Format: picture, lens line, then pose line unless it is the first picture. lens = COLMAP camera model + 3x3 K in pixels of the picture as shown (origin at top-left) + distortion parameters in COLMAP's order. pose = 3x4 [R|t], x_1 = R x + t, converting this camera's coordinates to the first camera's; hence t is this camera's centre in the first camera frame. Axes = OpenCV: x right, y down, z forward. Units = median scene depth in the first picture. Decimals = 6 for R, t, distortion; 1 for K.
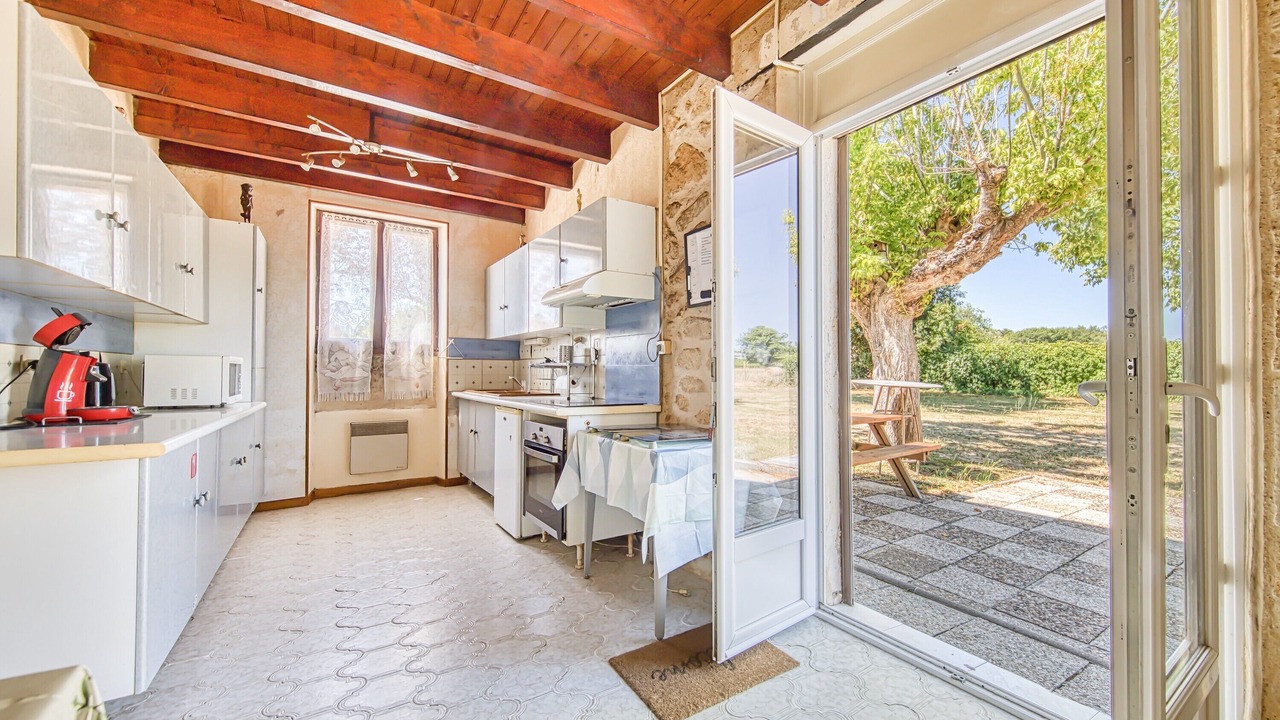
lens RADIAL K [[469.5, 0, 645.4], [0, 469.5, 365.7], [0, 0, 1]] dist [0.003308, -0.000322]
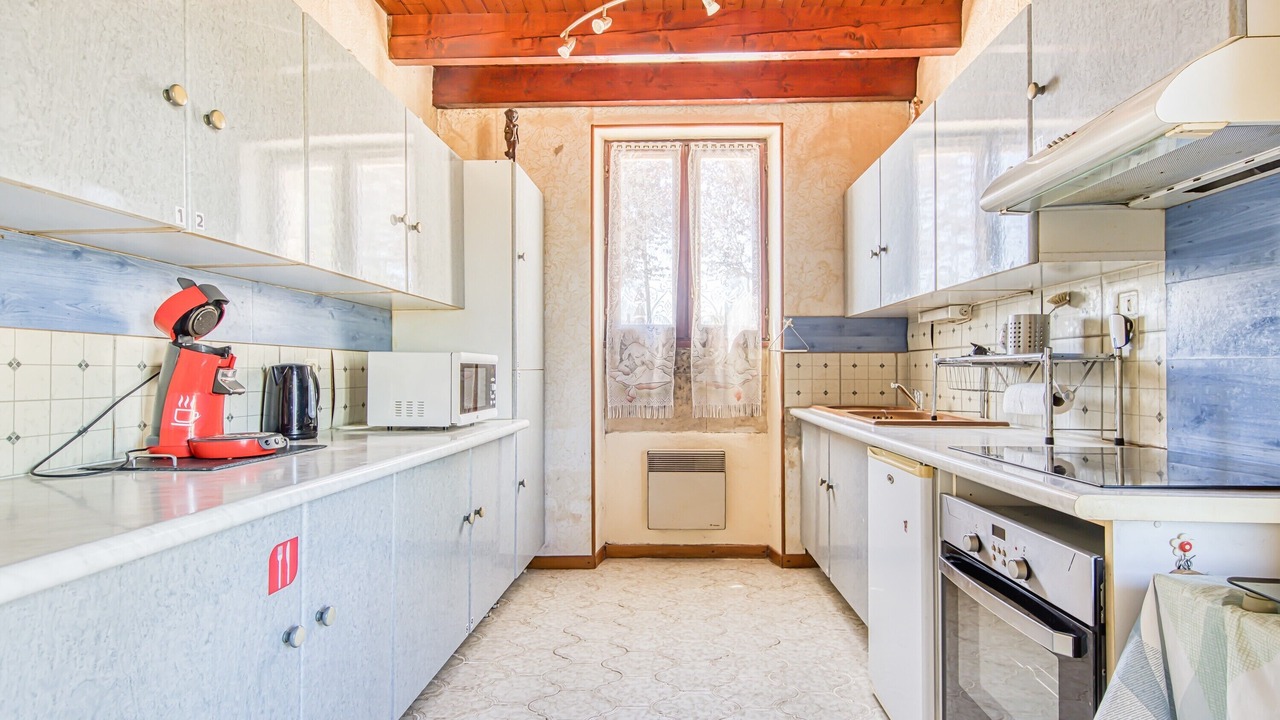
lens RADIAL K [[712.3, 0, 642.0], [0, 712.3, 363.0], [0, 0, 1]] dist [0.006472, 0.000011]
pose [[0.822016, -0.010751, -0.569363, -0.058459], [0.010307, 0.999939, -0.004001, 0.000628], [0.569371, -0.002580, 0.822077, 0.168042]]
